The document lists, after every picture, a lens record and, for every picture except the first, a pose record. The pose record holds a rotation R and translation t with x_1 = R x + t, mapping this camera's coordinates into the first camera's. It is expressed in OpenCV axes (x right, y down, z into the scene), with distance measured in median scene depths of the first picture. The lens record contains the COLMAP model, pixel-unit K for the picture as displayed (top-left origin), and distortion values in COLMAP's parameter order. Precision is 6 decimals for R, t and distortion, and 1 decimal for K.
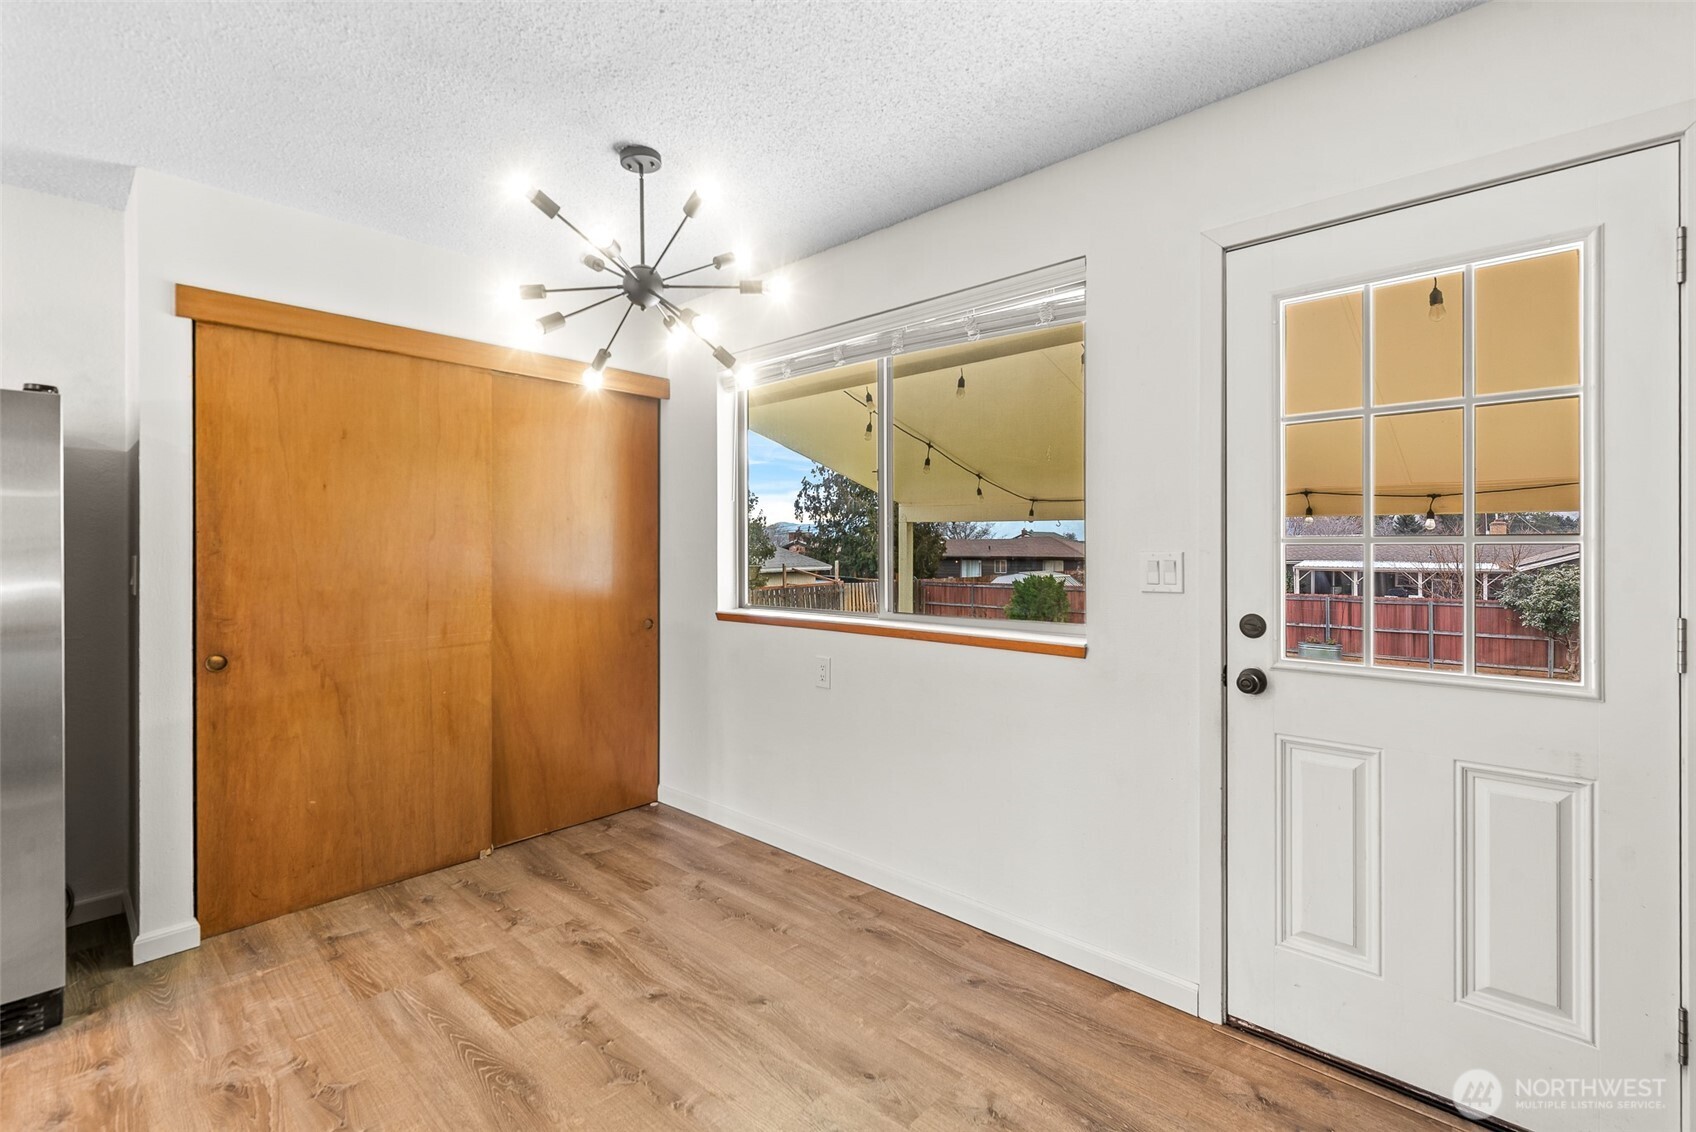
lens RADIAL K [[746.0, 0, 848.4], [0, 746.0, 551.6], [0, 0, 1]] dist [0.002195, 0.000163]
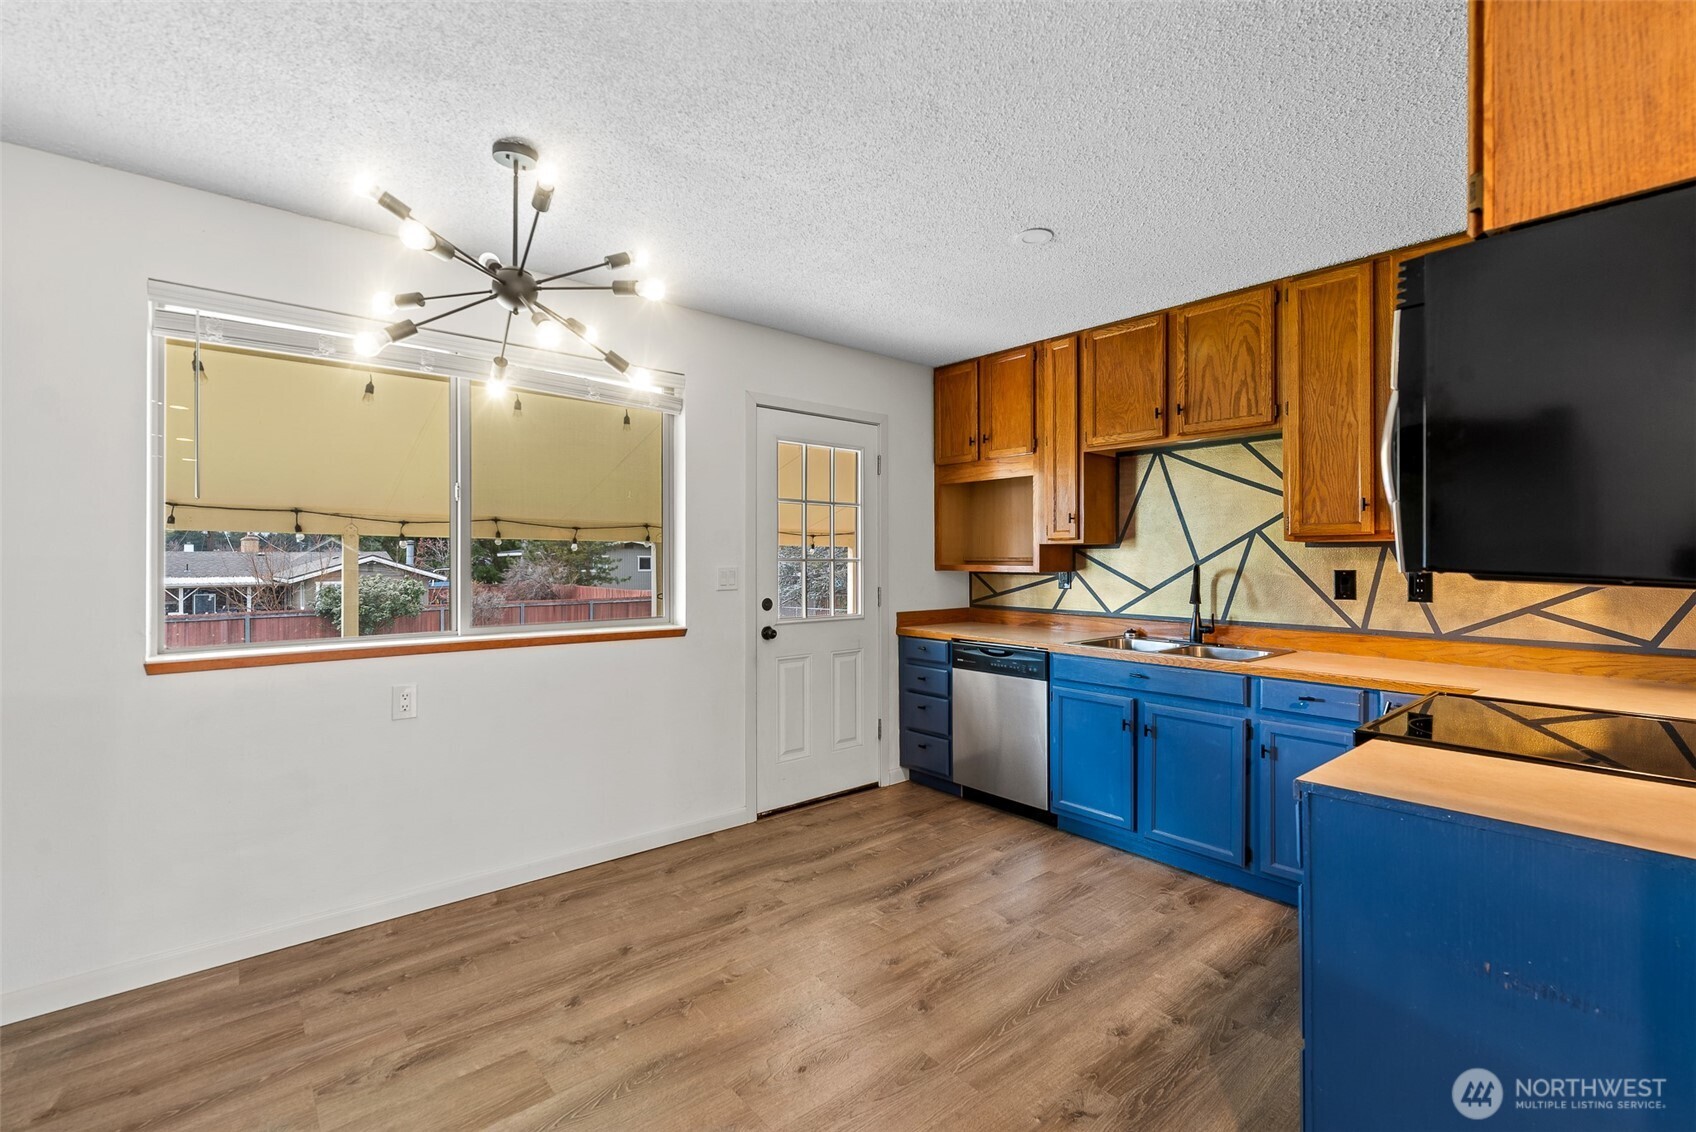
lens RADIAL K [[761.6, 0, 853.7], [0, 761.6, 559.7], [0, 0, 1]] dist [0.000492, 0.000028]
pose [[0.119668, 0.002751, 0.992810, -1.130356], [0.005390, 0.999980, -0.003421, -0.006302], [-0.992799, 0.005760, 0.119650, 0.441527]]
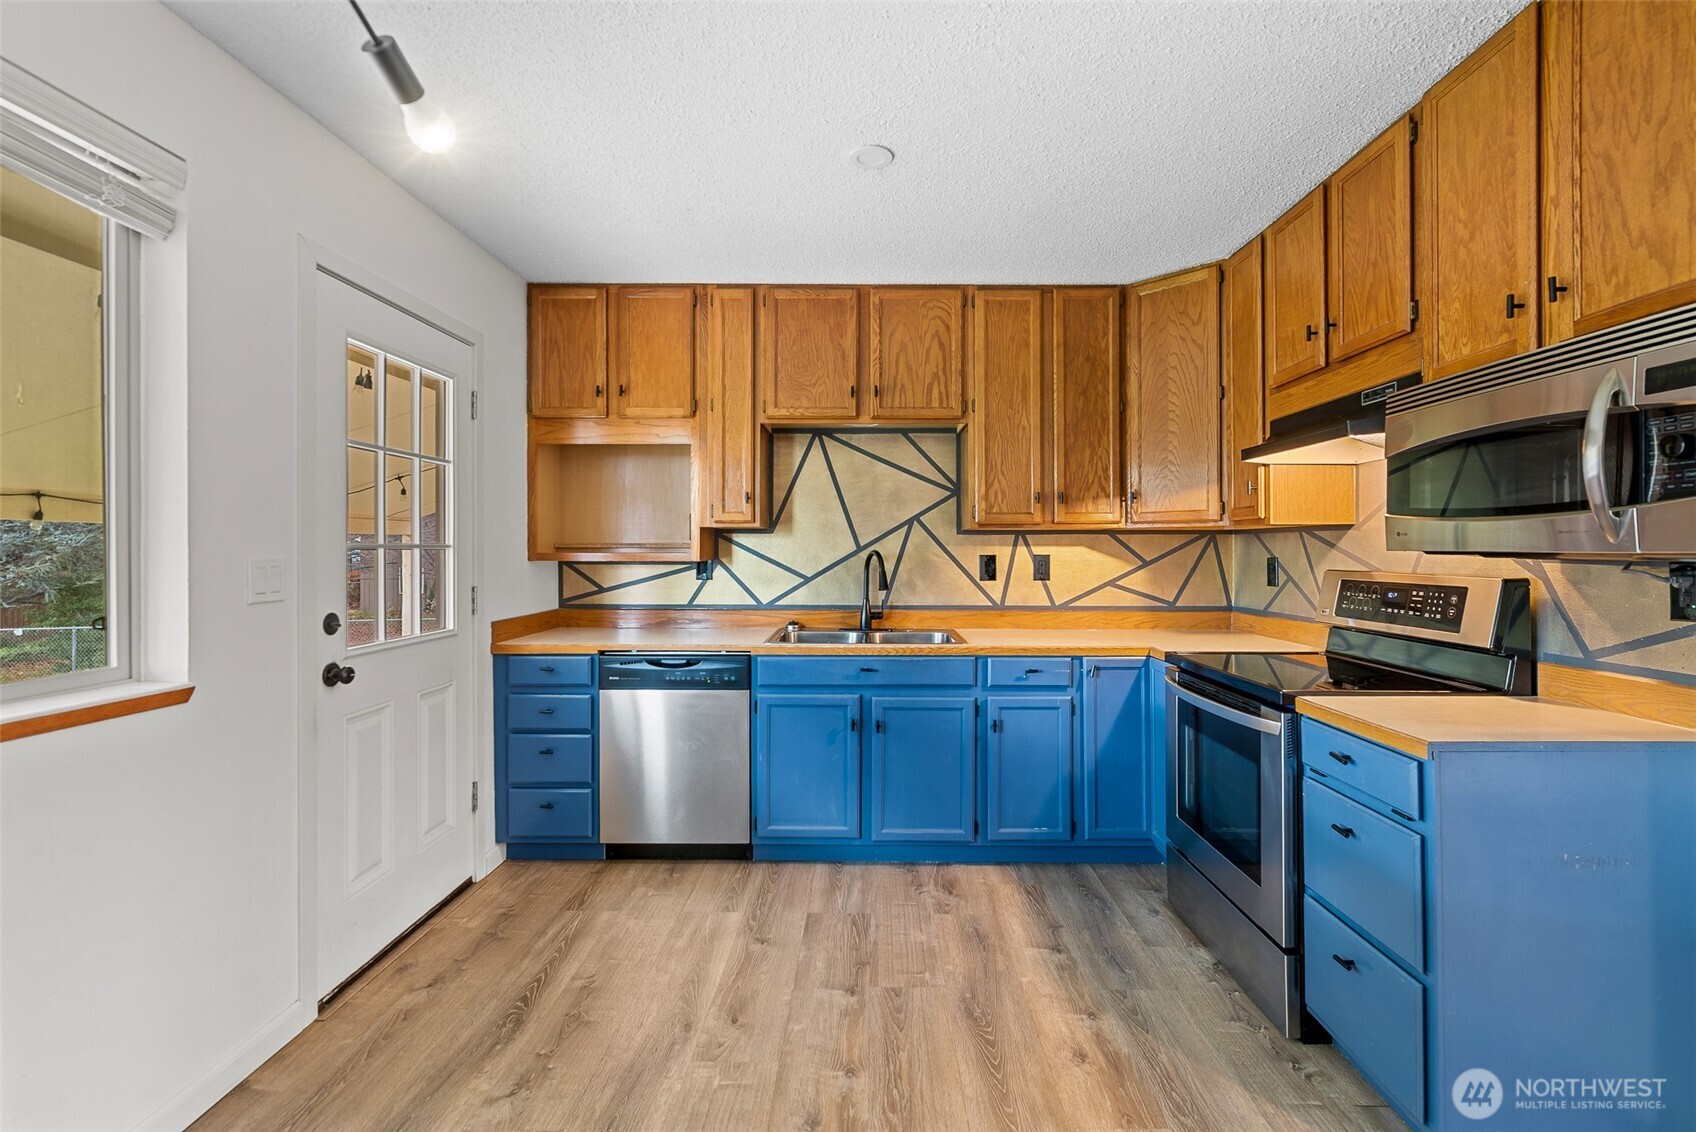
lens RADIAL K [[768.7, 0, 876.7], [0, 768.7, 546.9], [0, 0, 1]] dist [0.001328, -0.000224]
pose [[-0.680118, 0.004300, 0.733090, -0.669757], [0.006923, 0.999976, 0.000558, -0.006289], [-0.733070, 0.005455, -0.680131, 0.961041]]
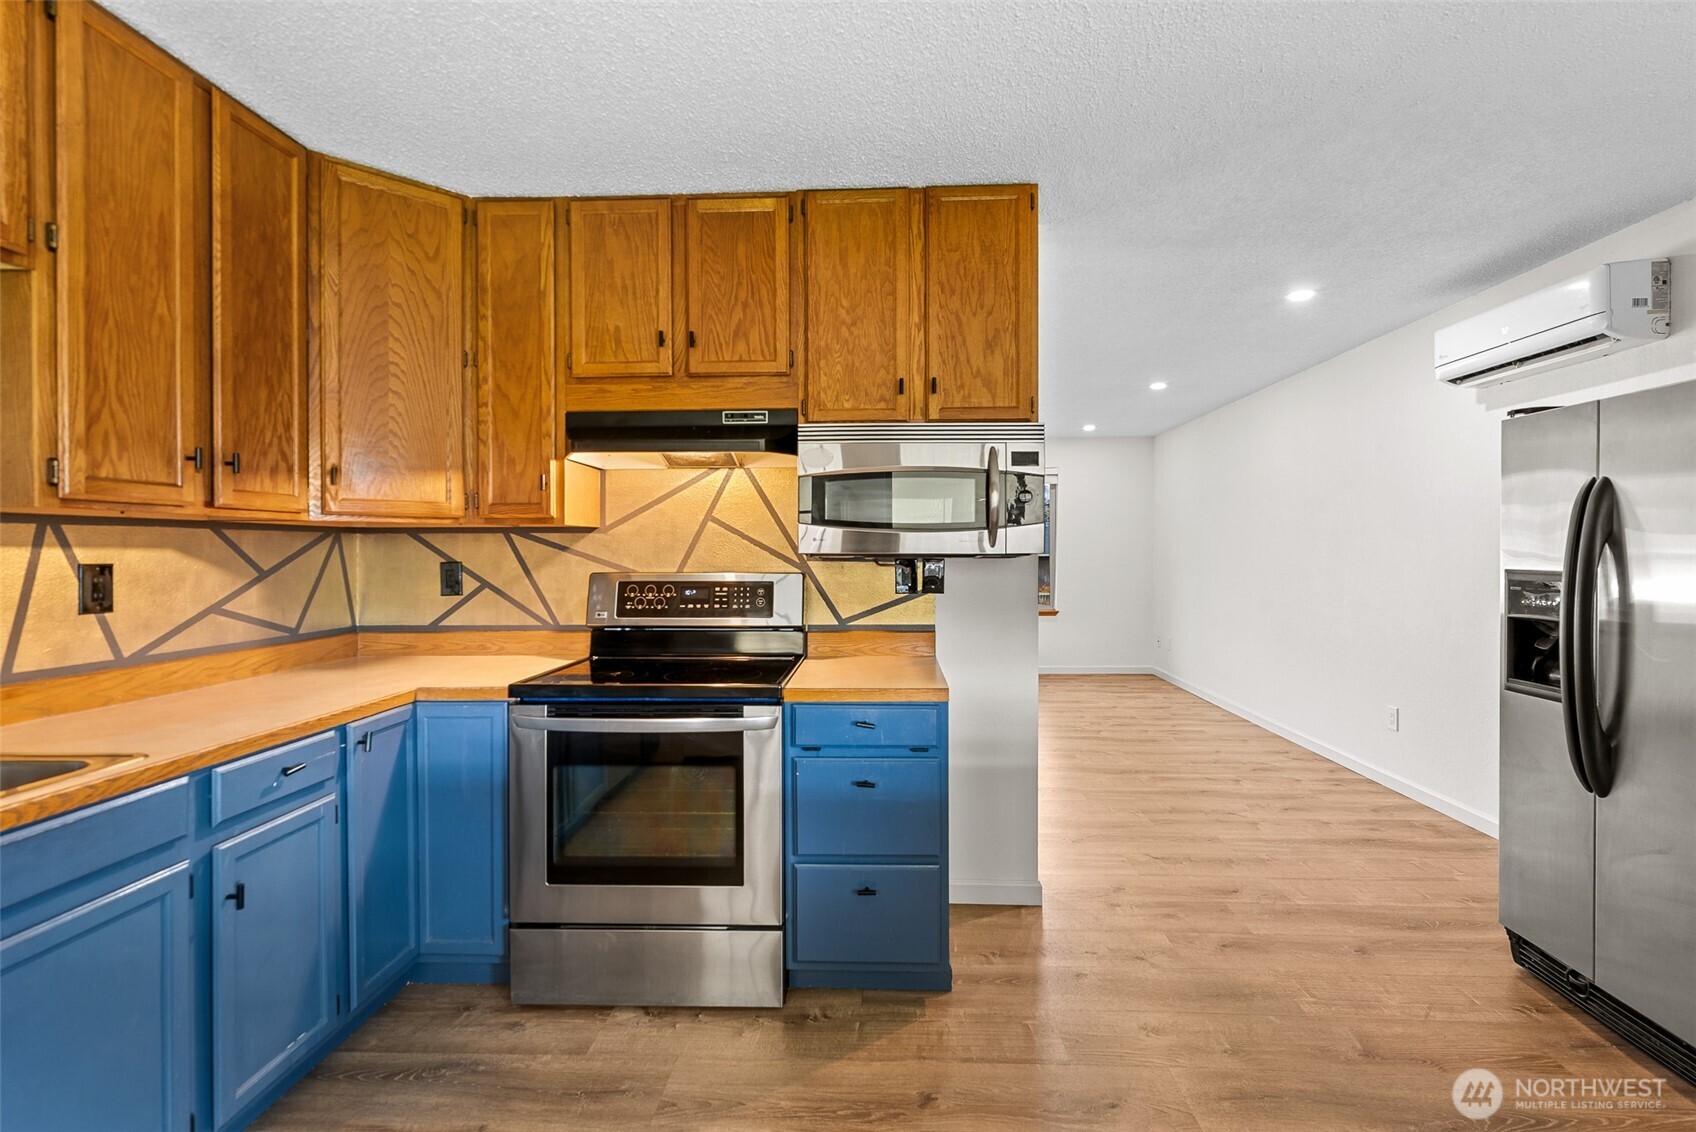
lens RADIAL K [[741.6, 0, 874.8], [0, 741.6, 553.1], [0, 0, 1]] dist [0.000413, -0.000075]
pose [[-0.753818, 0.005385, -0.657061, 0.140922], [-0.001760, 0.999946, 0.010214, -0.008000], [0.657081, 0.008856, -0.753768, 0.783594]]
